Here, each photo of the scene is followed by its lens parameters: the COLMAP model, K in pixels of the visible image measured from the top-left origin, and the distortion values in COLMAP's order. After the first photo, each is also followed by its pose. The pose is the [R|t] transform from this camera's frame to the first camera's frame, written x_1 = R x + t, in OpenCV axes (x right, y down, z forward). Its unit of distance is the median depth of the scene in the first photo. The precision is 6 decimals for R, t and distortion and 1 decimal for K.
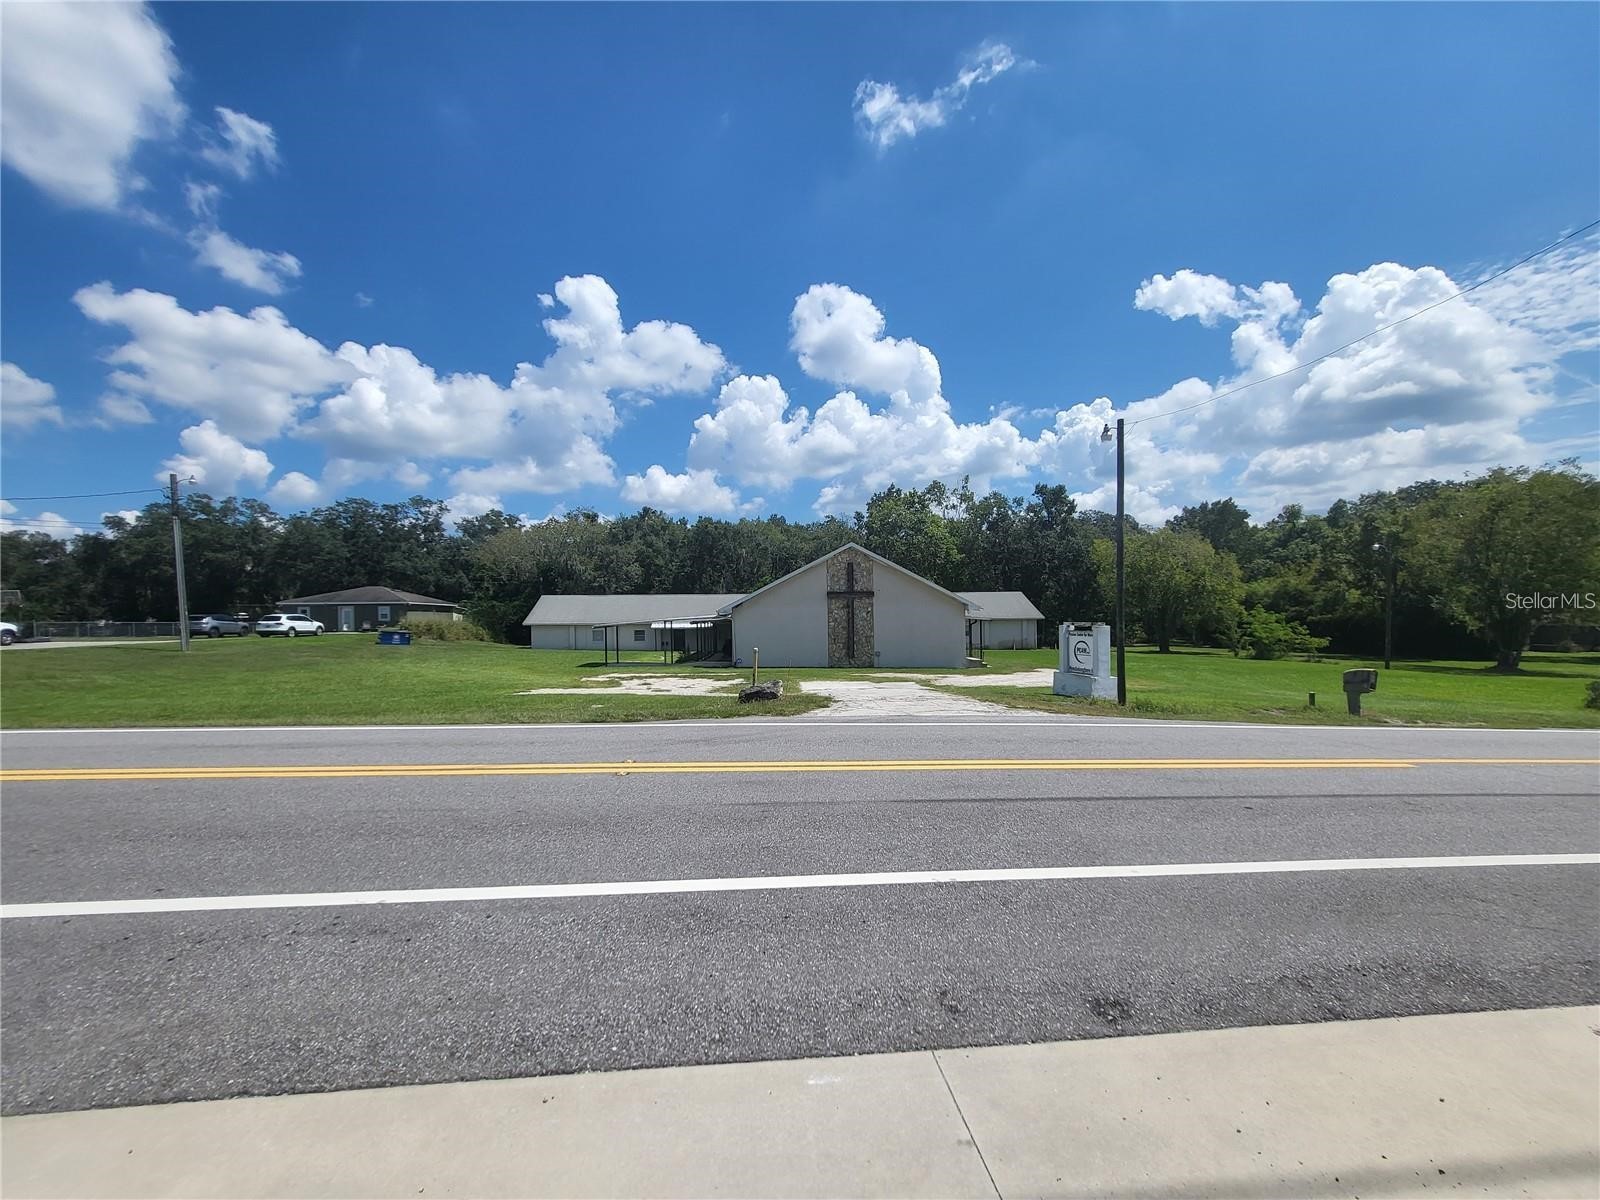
lens RADIAL K [[629.1, 0, 815.6], [0, 629.1, 604.4], [0, 0, 1]] dist [0.001739, 0.000114]
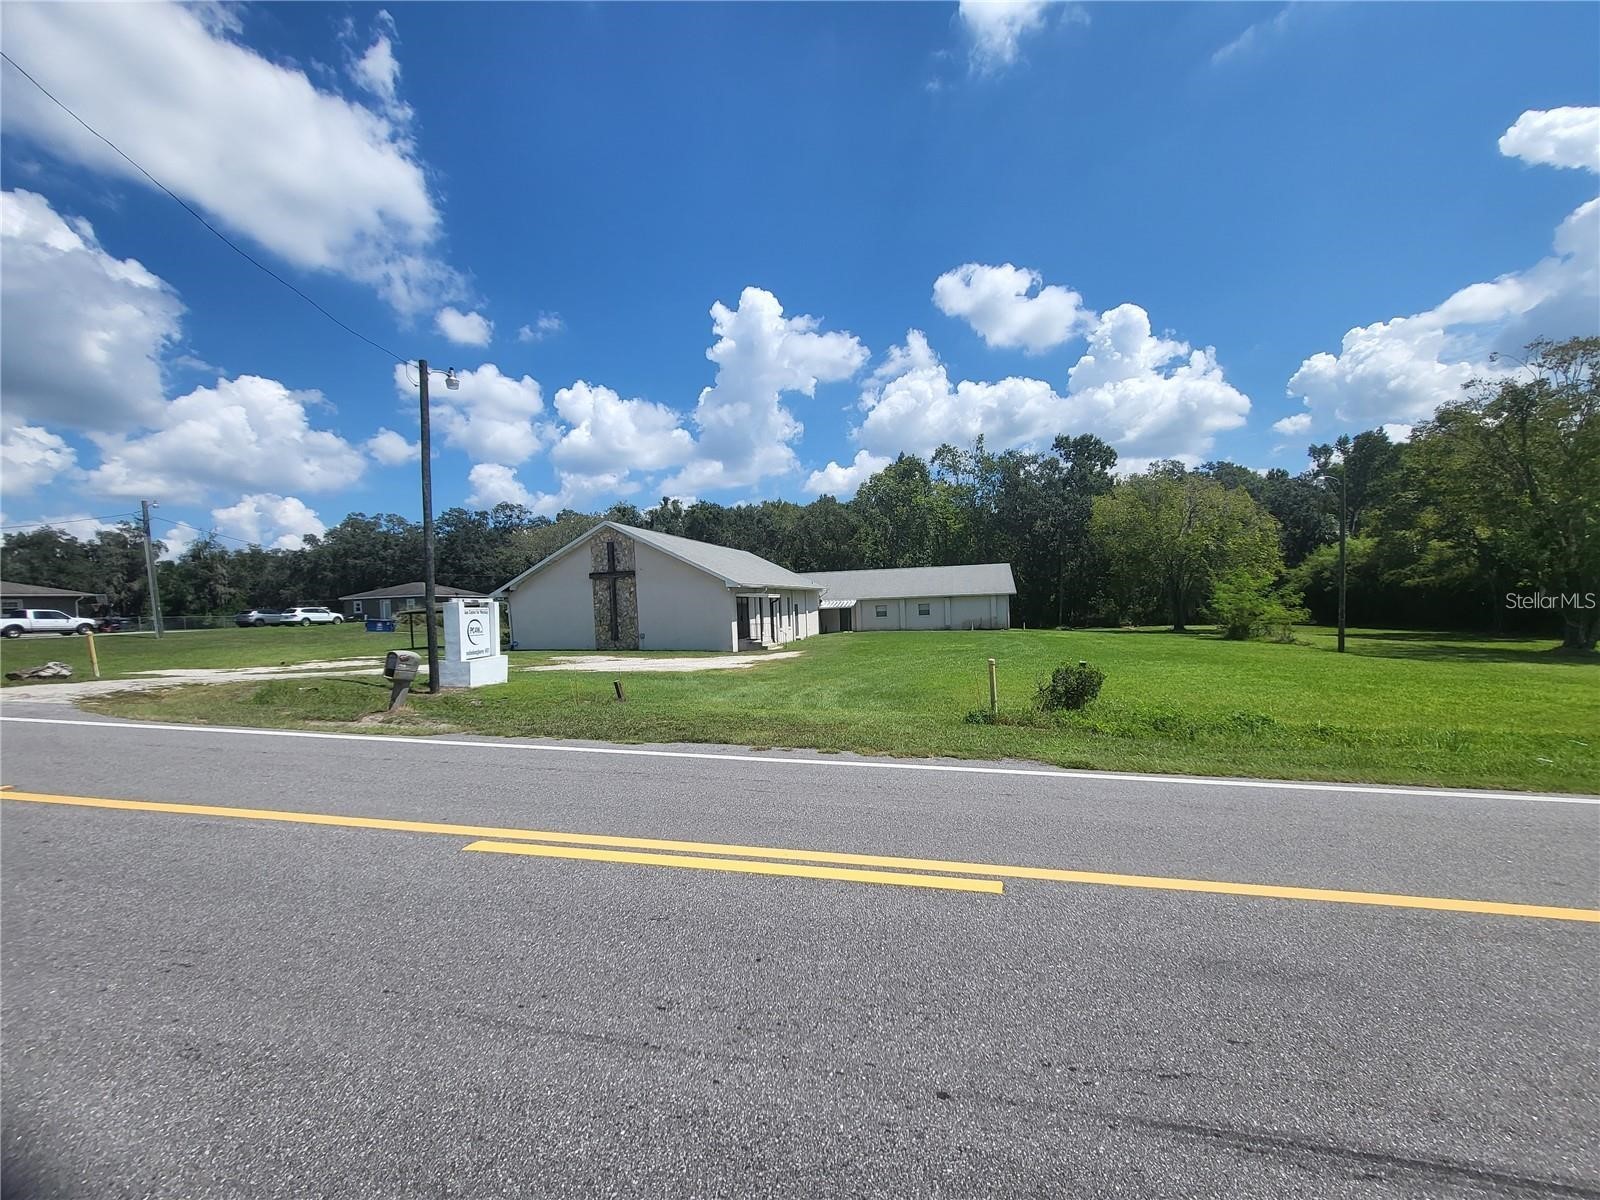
lens RADIAL K [[629.1, 0, 815.6], [0, 629.1, 604.4], [0, 0, 1]] dist [0.001739, 0.000114]
pose [[0.954750, -0.022854, -0.296529, 0.485687], [0.030622, 0.999298, 0.021577, 0.013899], [0.295828, -0.029681, 0.954780, 0.125143]]
